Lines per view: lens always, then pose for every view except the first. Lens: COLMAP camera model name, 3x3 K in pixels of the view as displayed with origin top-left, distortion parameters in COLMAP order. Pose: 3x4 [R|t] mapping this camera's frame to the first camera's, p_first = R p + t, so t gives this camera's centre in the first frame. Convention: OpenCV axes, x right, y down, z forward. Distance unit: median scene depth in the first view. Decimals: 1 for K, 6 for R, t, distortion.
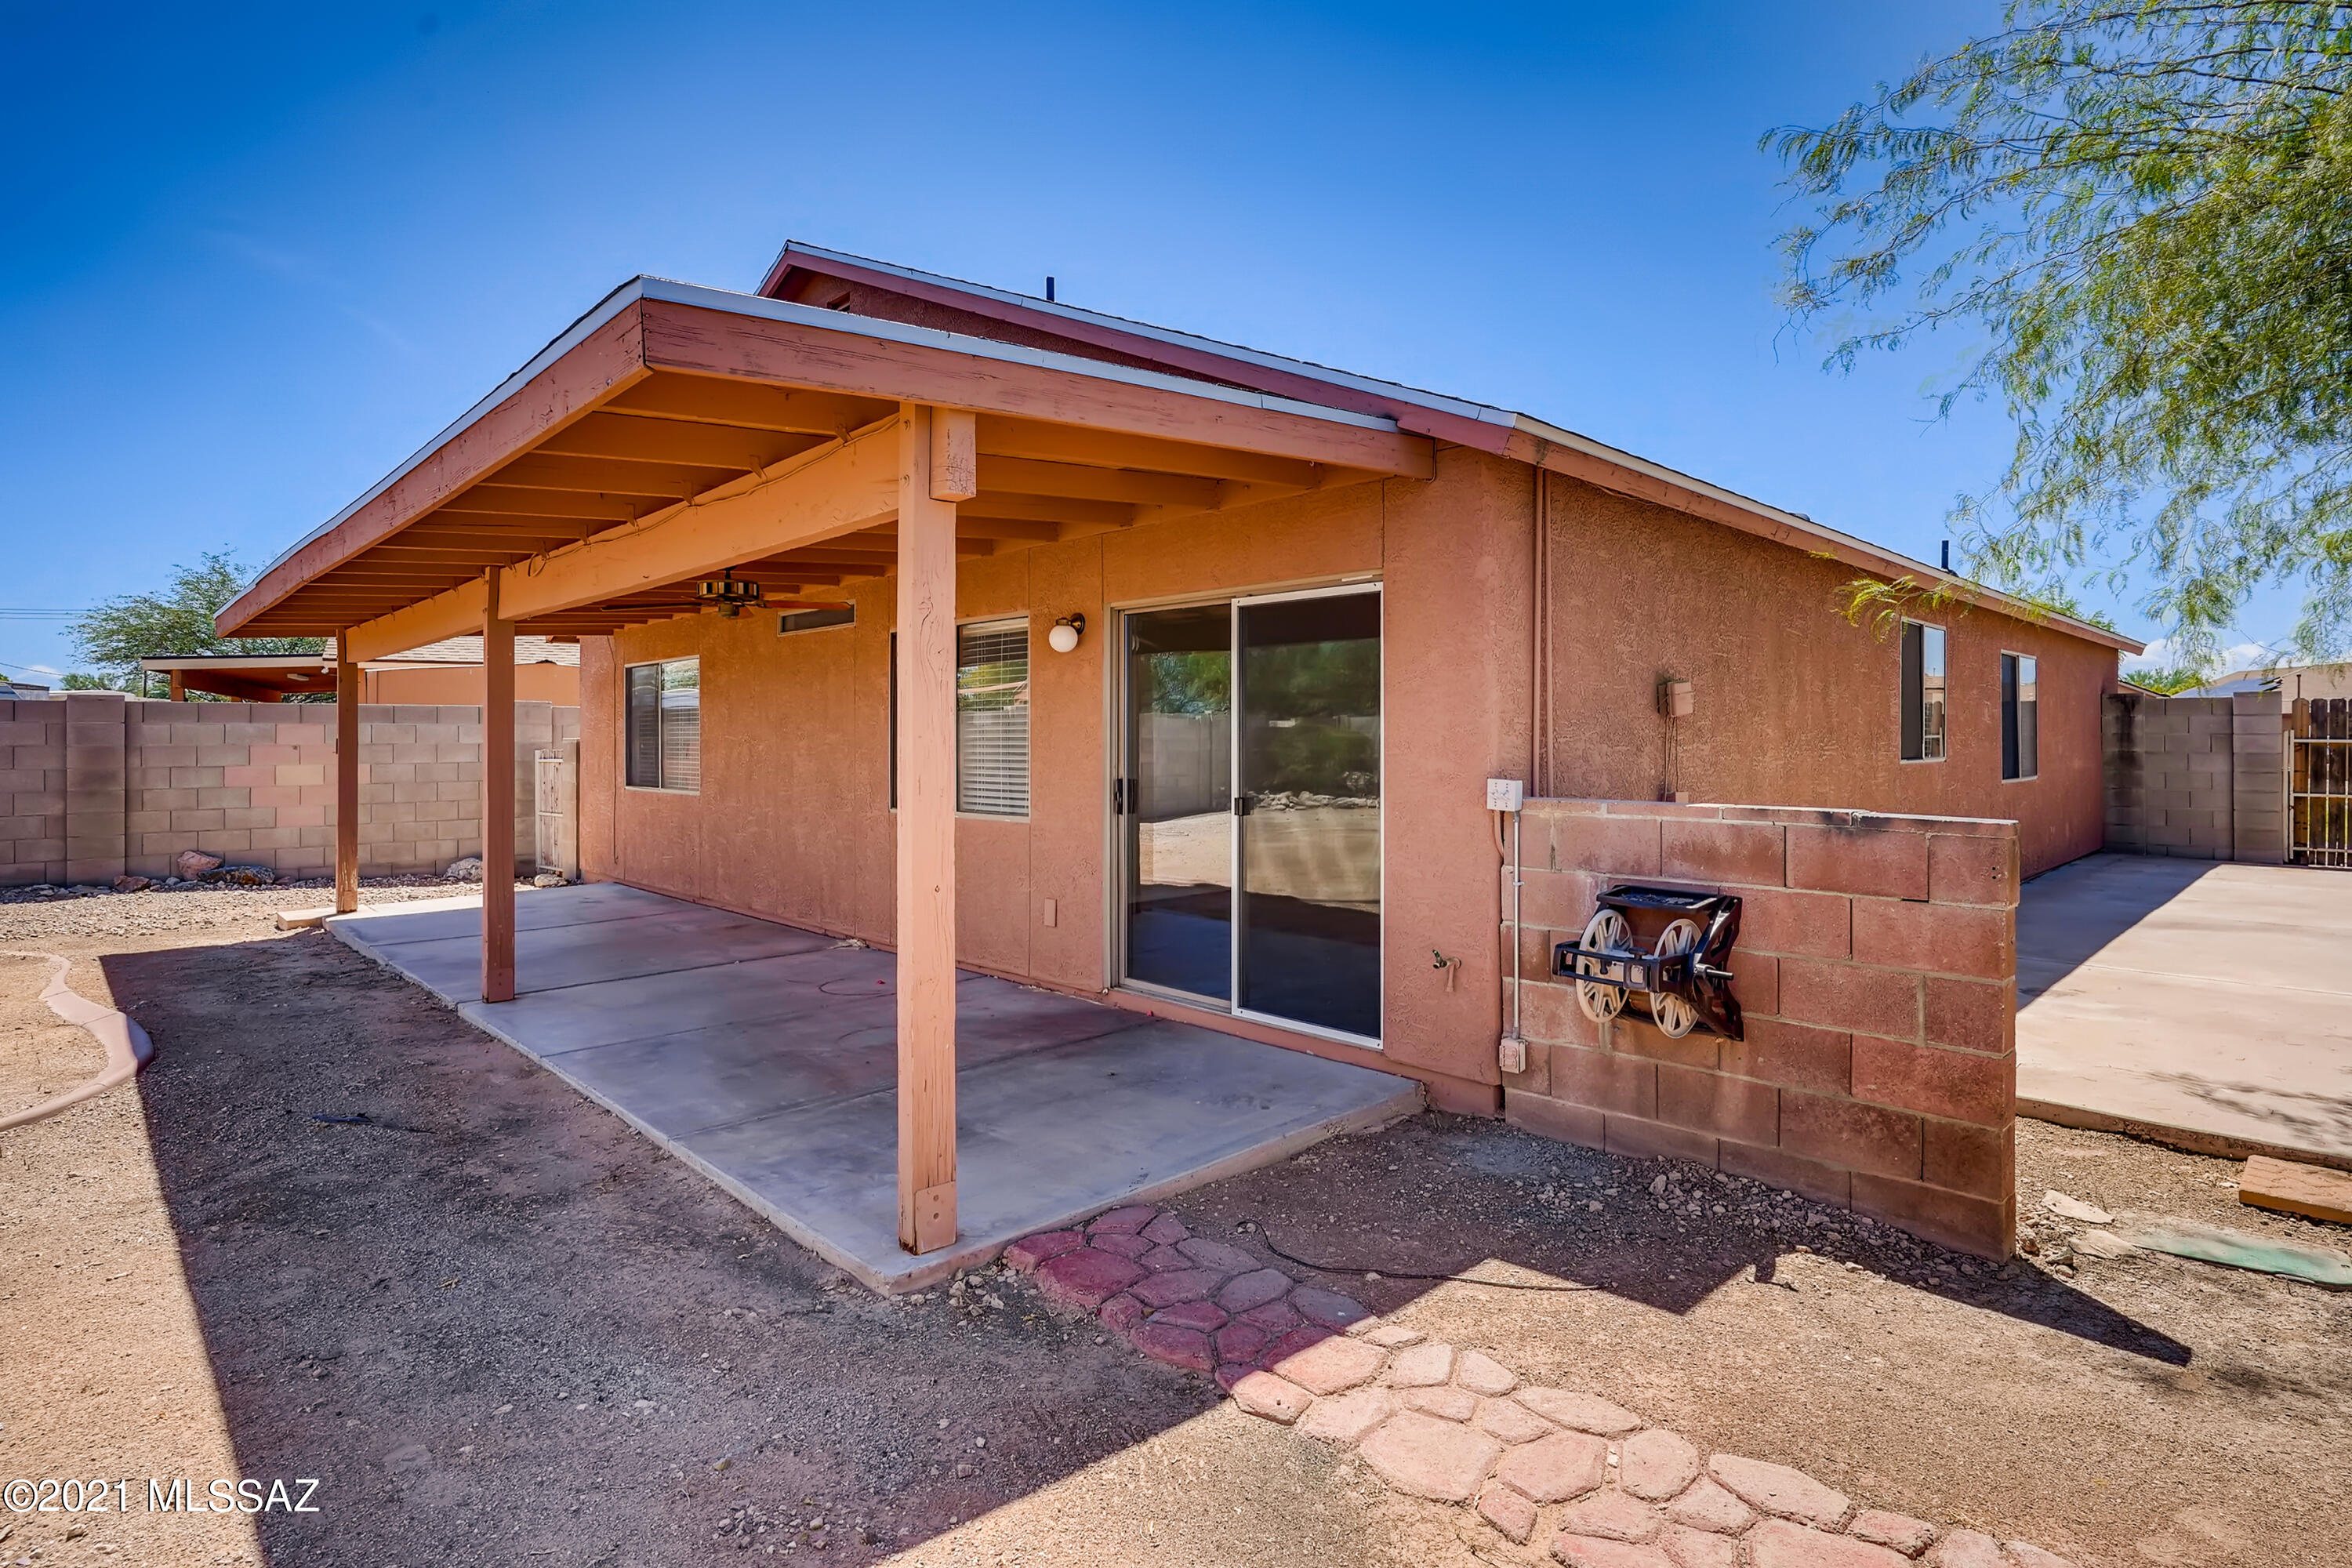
lens RADIAL K [[1201.6, 0, 1172.5], [0, 1201.6, 733.2], [0, 0, 1]] dist [-0.020152, 0.017614]
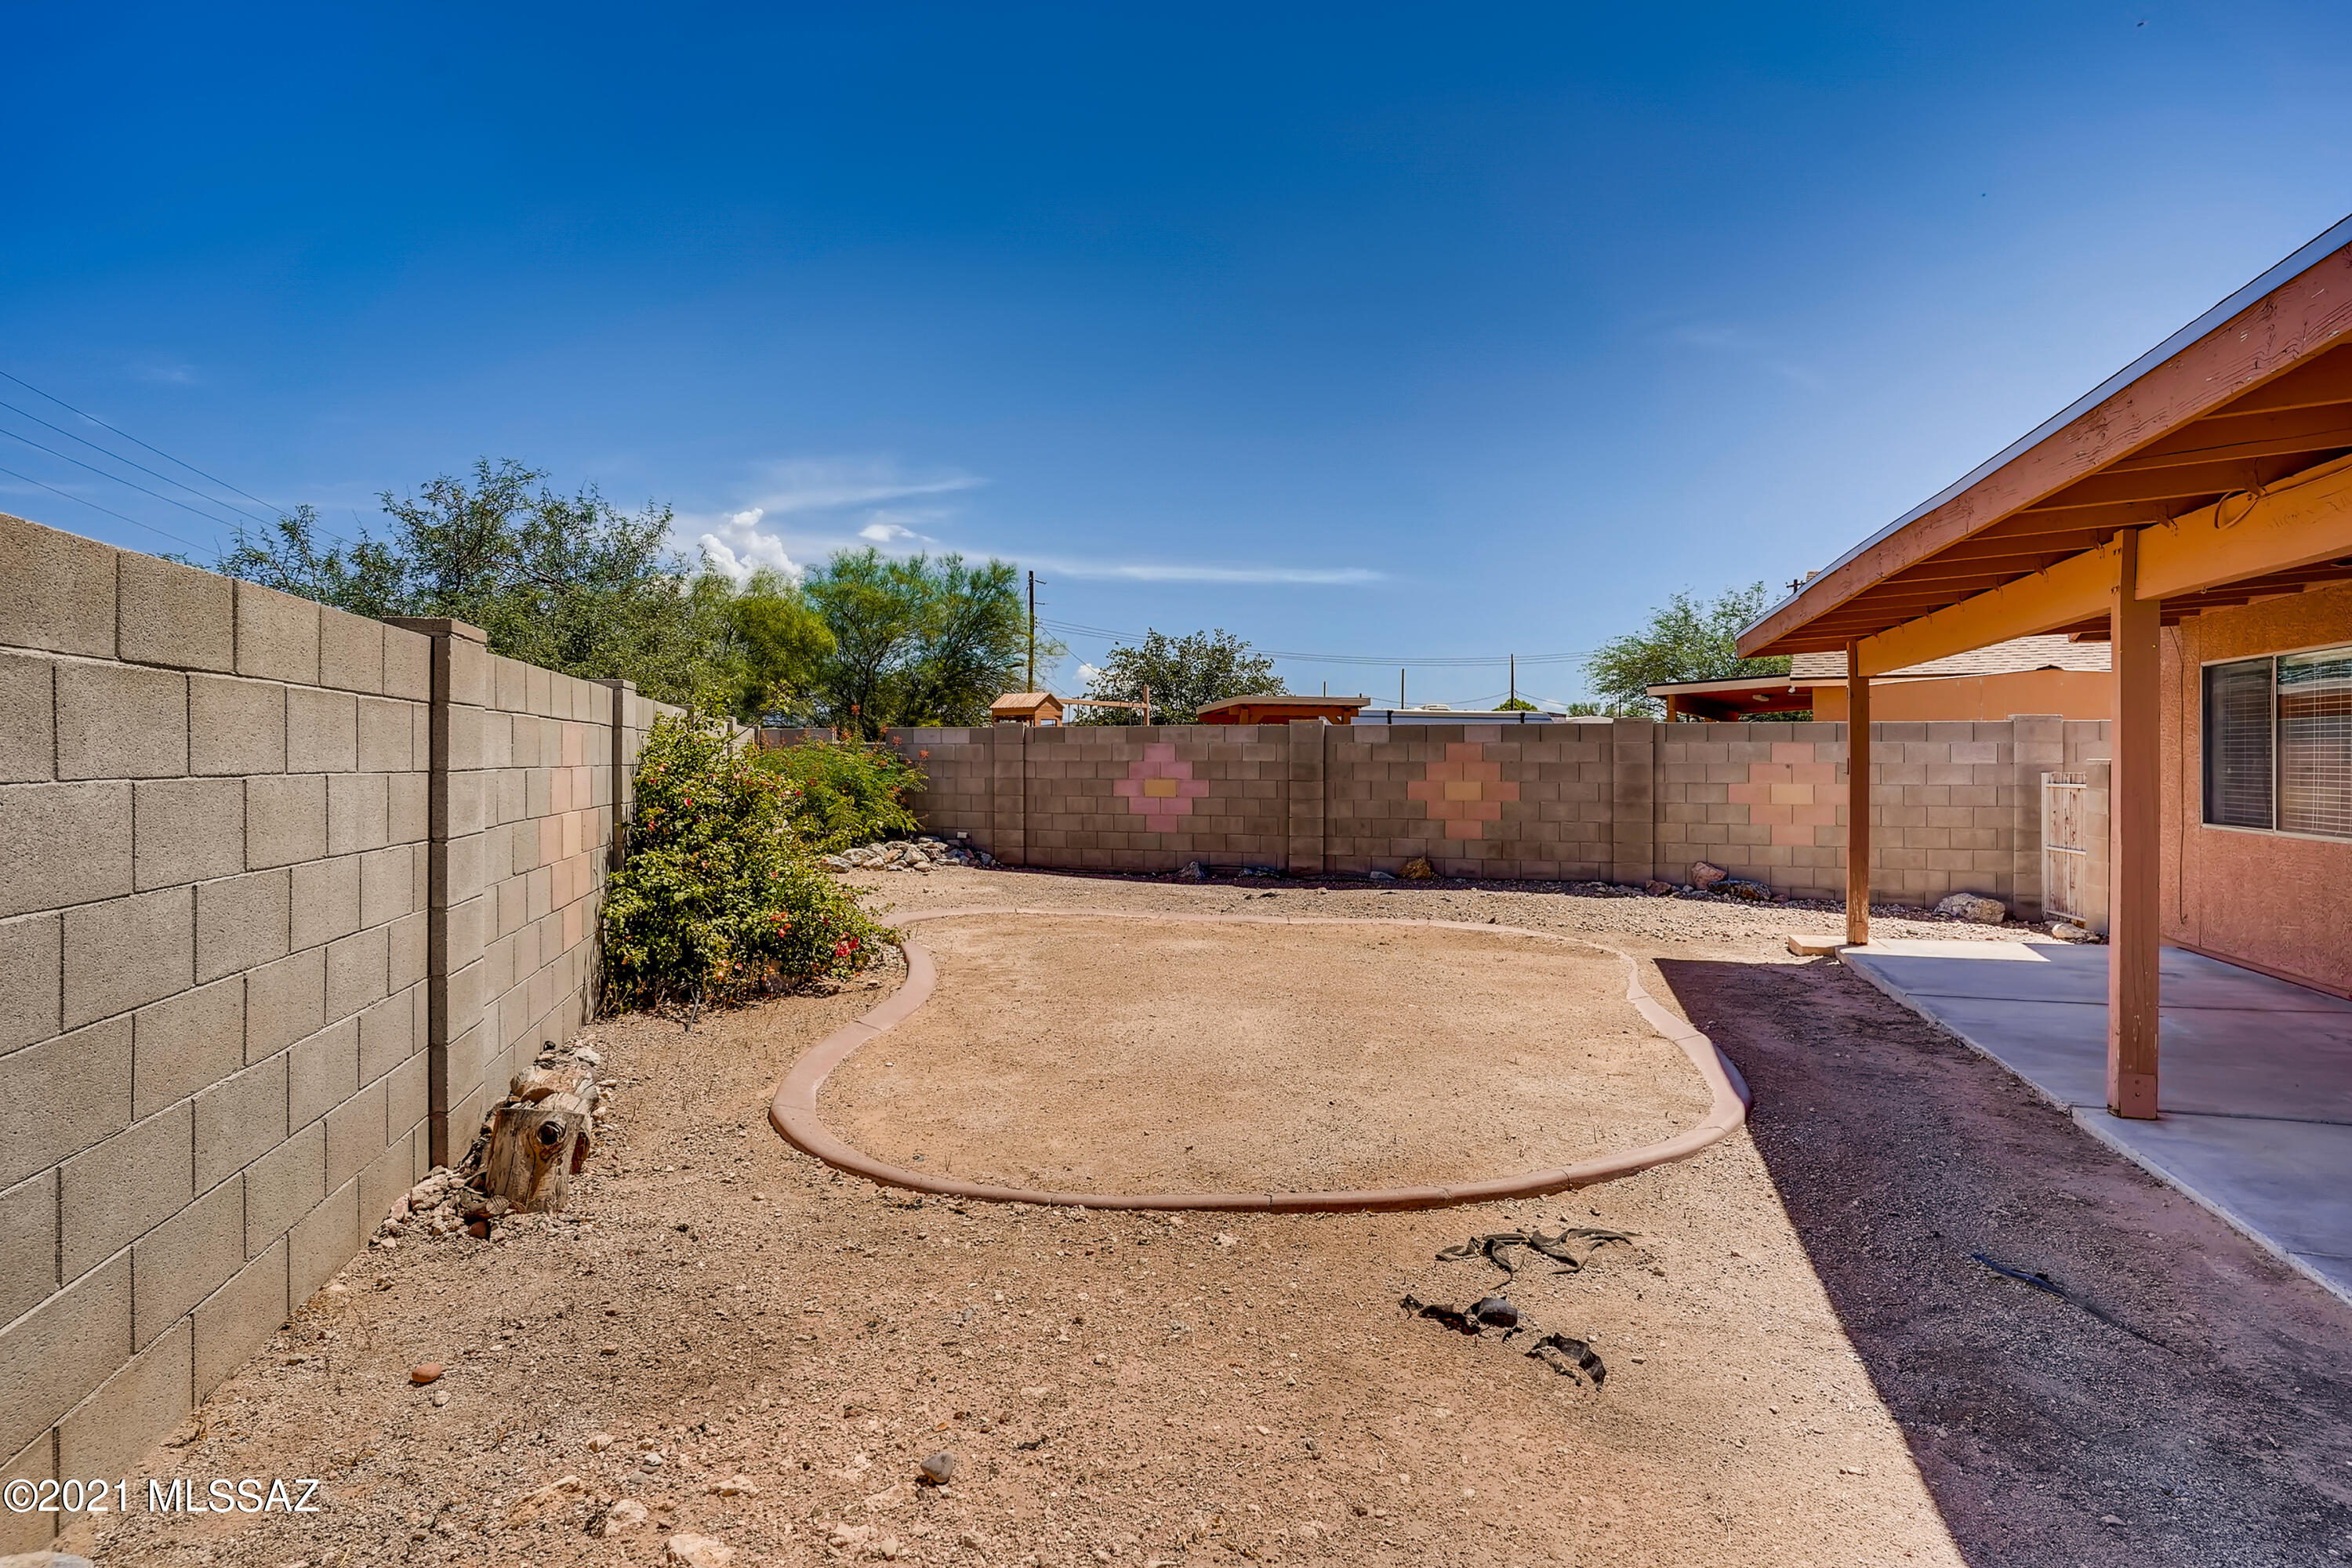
lens RADIAL K [[1201.6, 0, 1172.5], [0, 1201.6, 733.2], [0, 0, 1]] dist [-0.020152, 0.017614]
pose [[0.484581, -0.010616, -0.874682, -0.124505], [-0.002469, 0.999906, -0.013504, -0.001040], [0.874743, 0.008703, 0.484509, 0.074224]]
